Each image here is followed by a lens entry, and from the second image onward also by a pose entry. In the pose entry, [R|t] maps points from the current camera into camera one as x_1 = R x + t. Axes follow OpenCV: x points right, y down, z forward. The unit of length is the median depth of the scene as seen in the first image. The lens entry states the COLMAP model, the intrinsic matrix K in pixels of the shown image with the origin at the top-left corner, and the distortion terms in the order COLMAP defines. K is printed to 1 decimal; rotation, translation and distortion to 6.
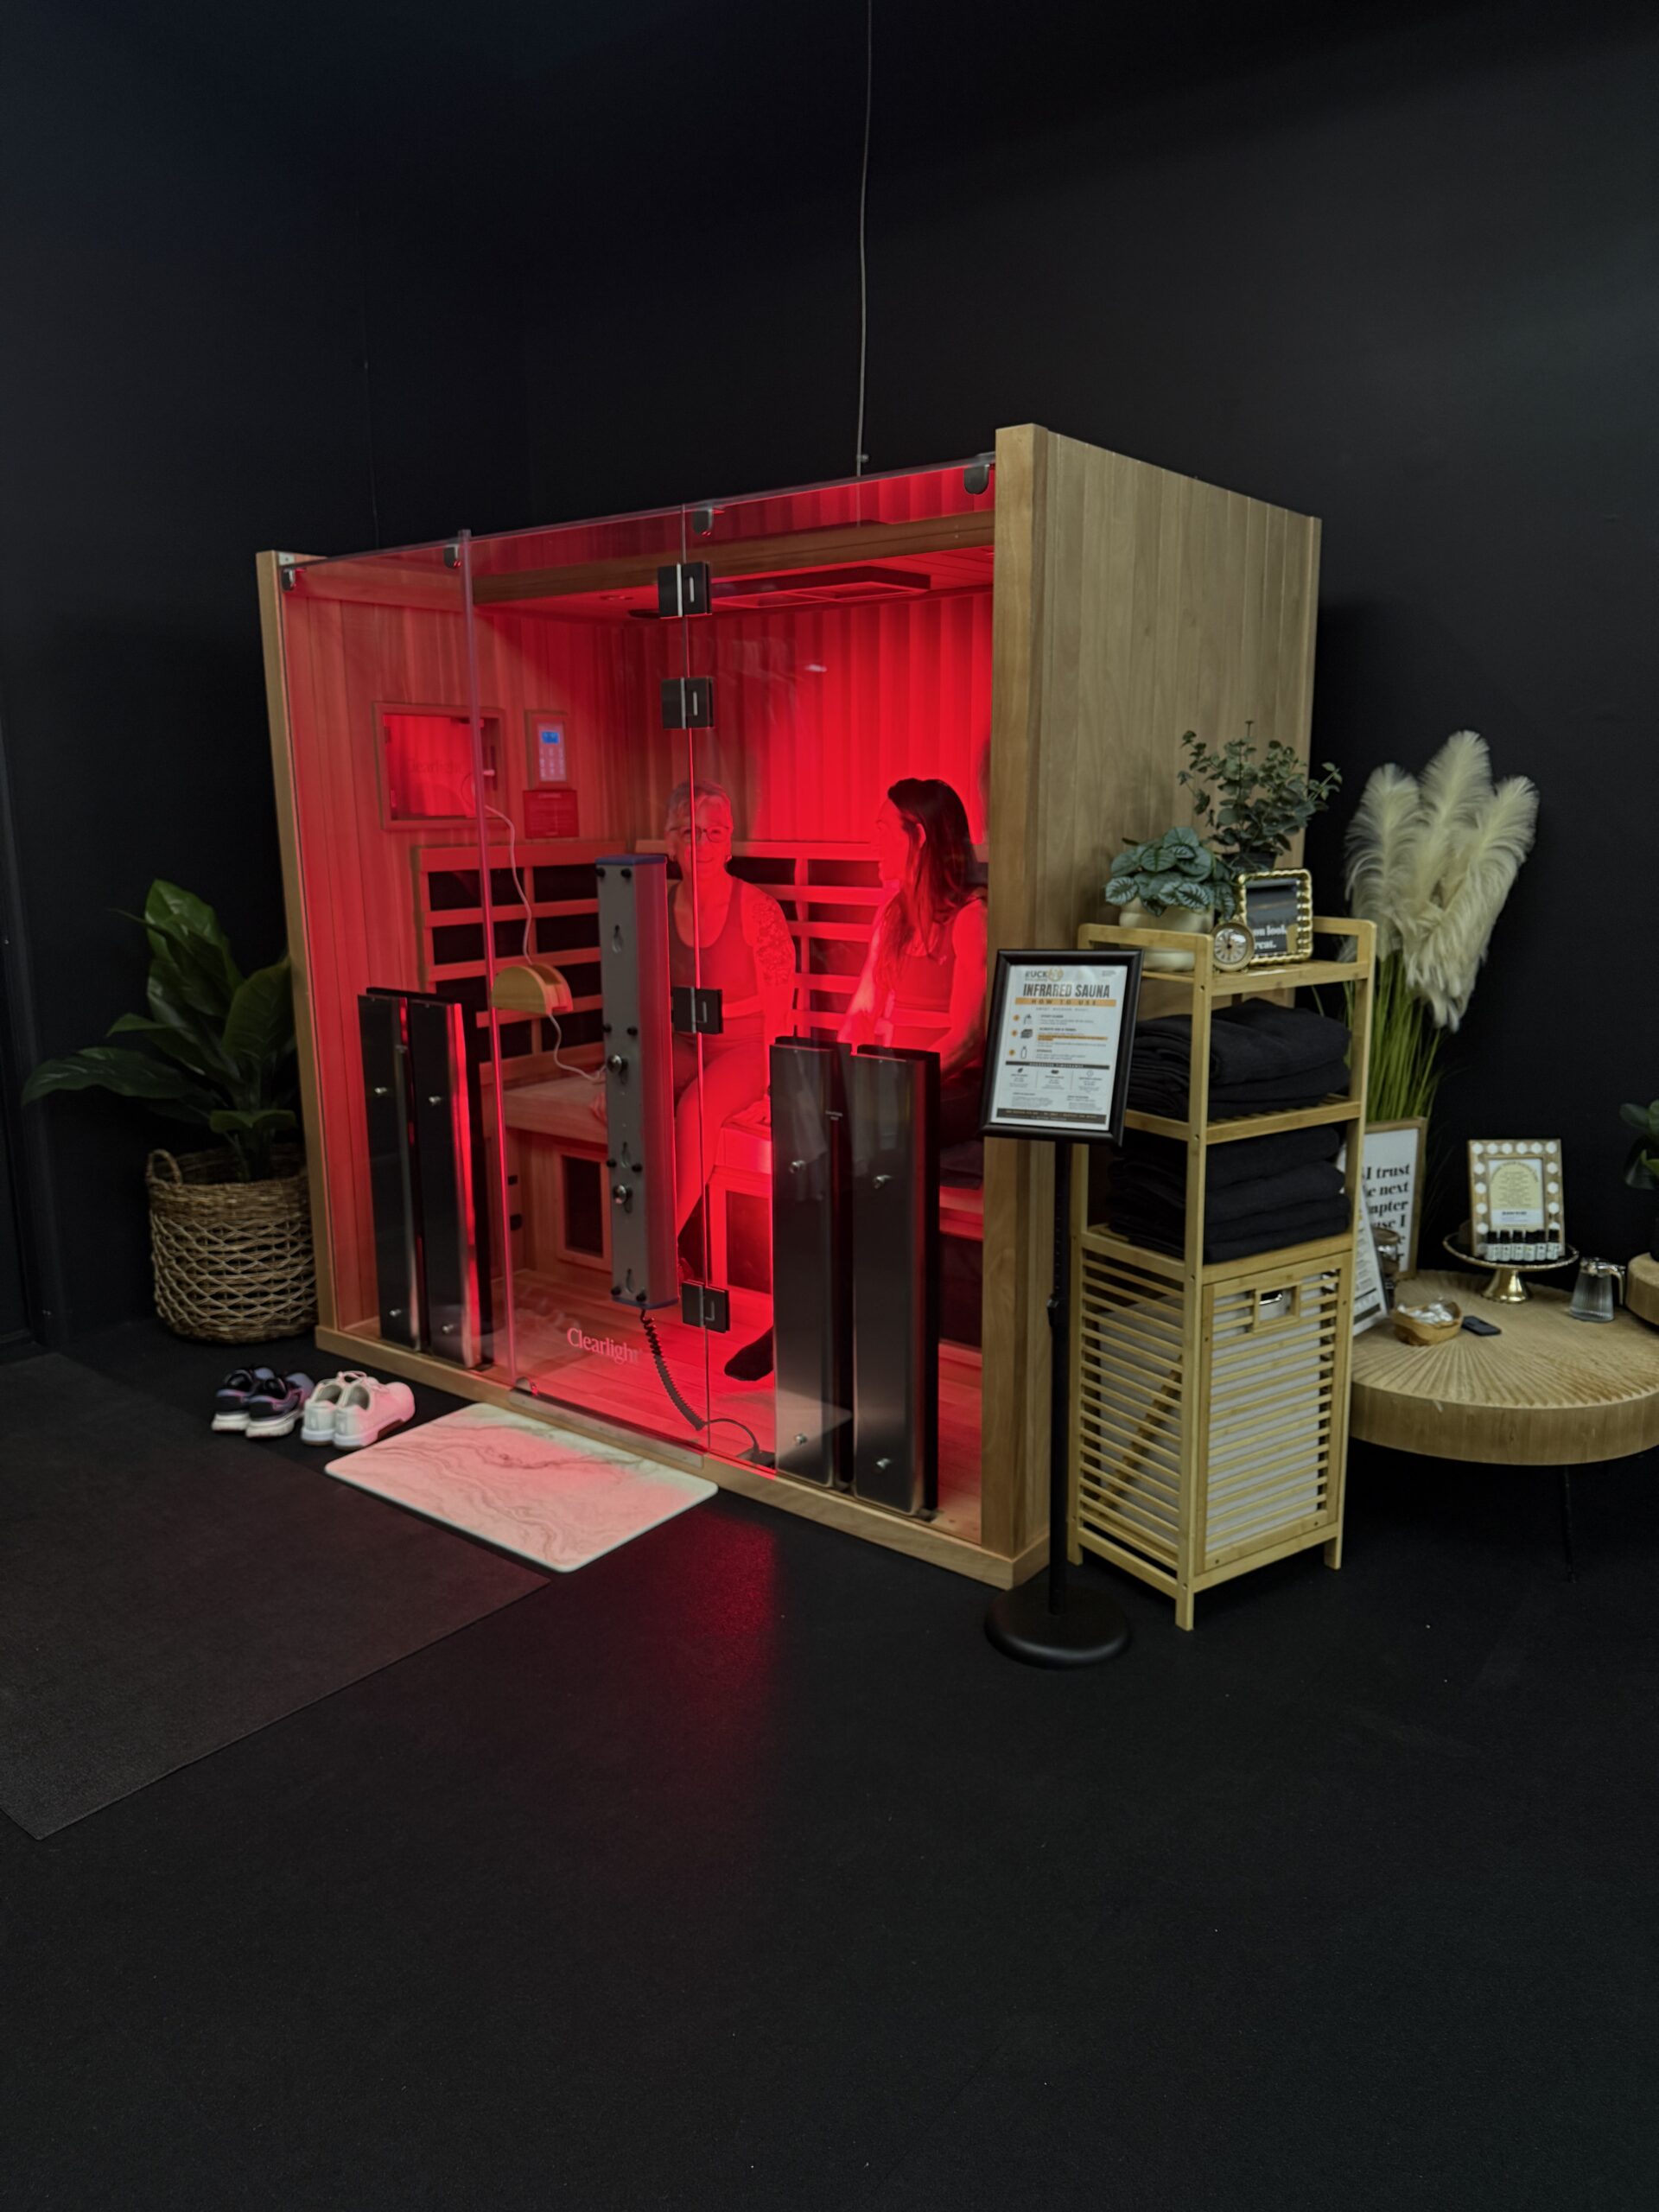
lens RADIAL K [[1574.4, 0, 829.5], [0, 1574.4, 1106.0], [0, 0, 1]] dist [0.152221, -0.283036]
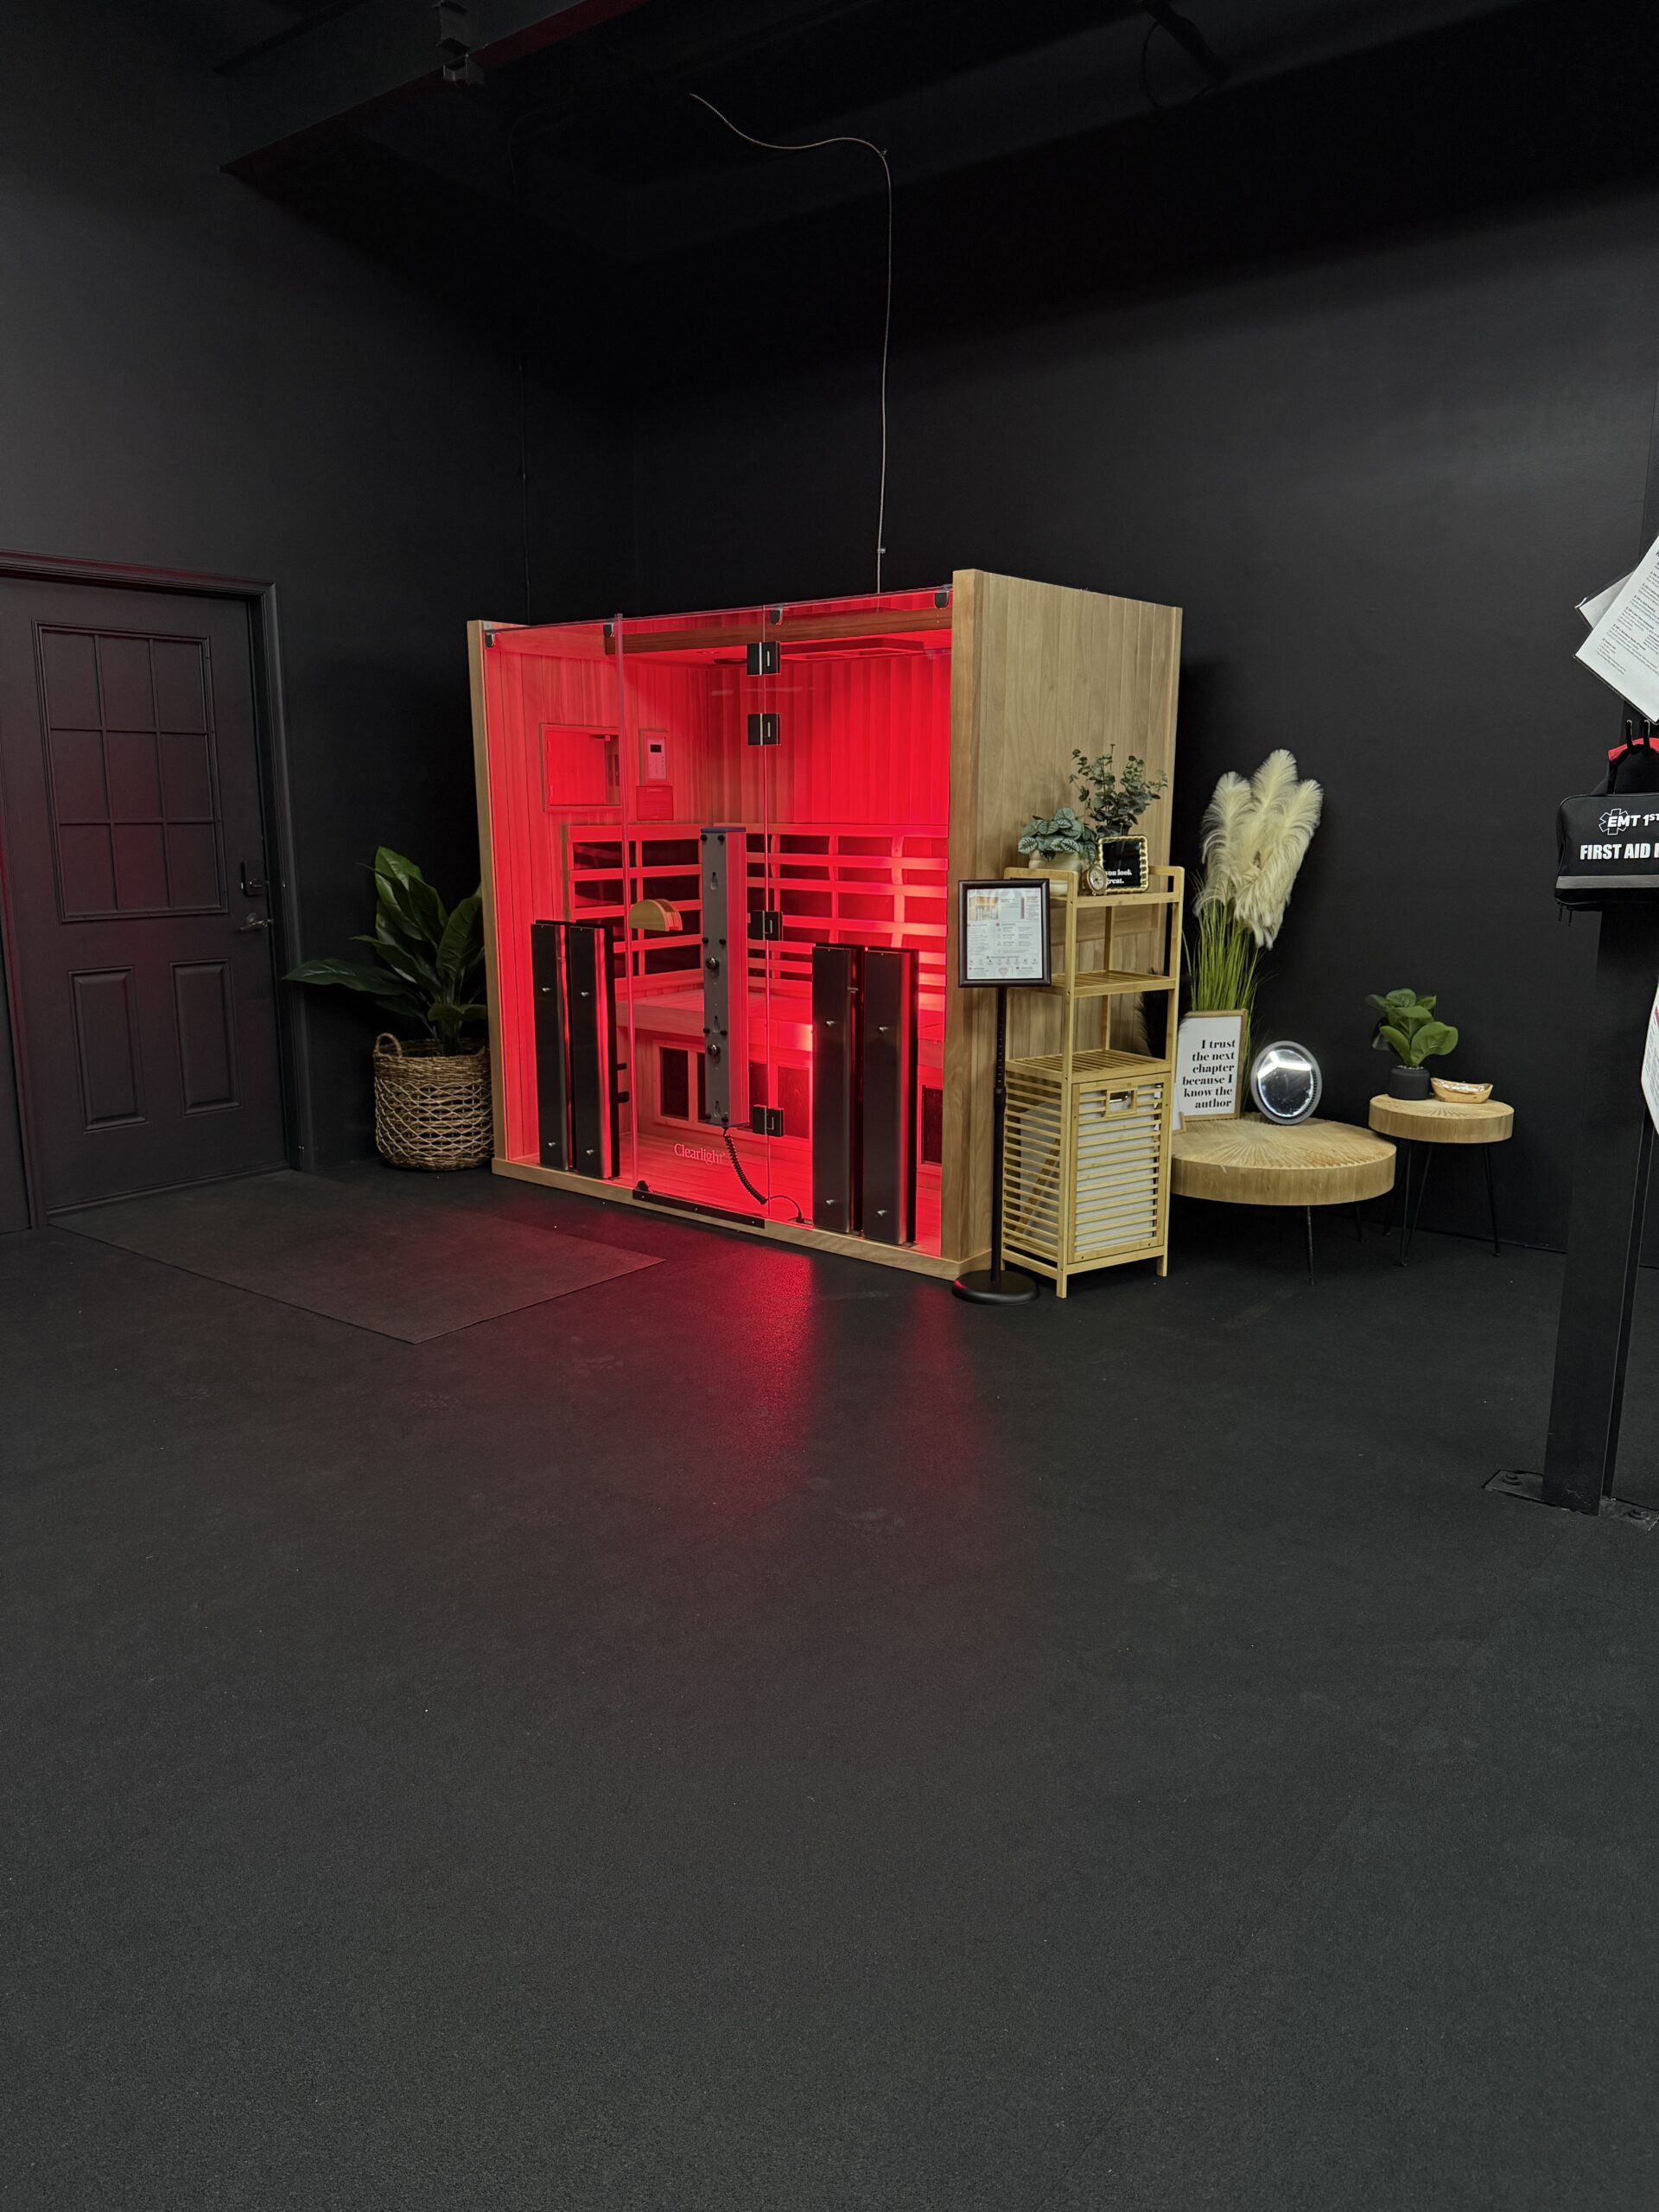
lens RADIAL K [[1638.4, 0, 829.5], [0, 1638.4, 1106.0], [0, 0, 1]] dist [0.153775, -0.000505]
pose [[0.999736, 0.013122, -0.018838, 0.010522], [-0.013373, 0.999823, -0.013246, 0.128230], [0.018661, 0.013495, 0.999735, -0.573076]]
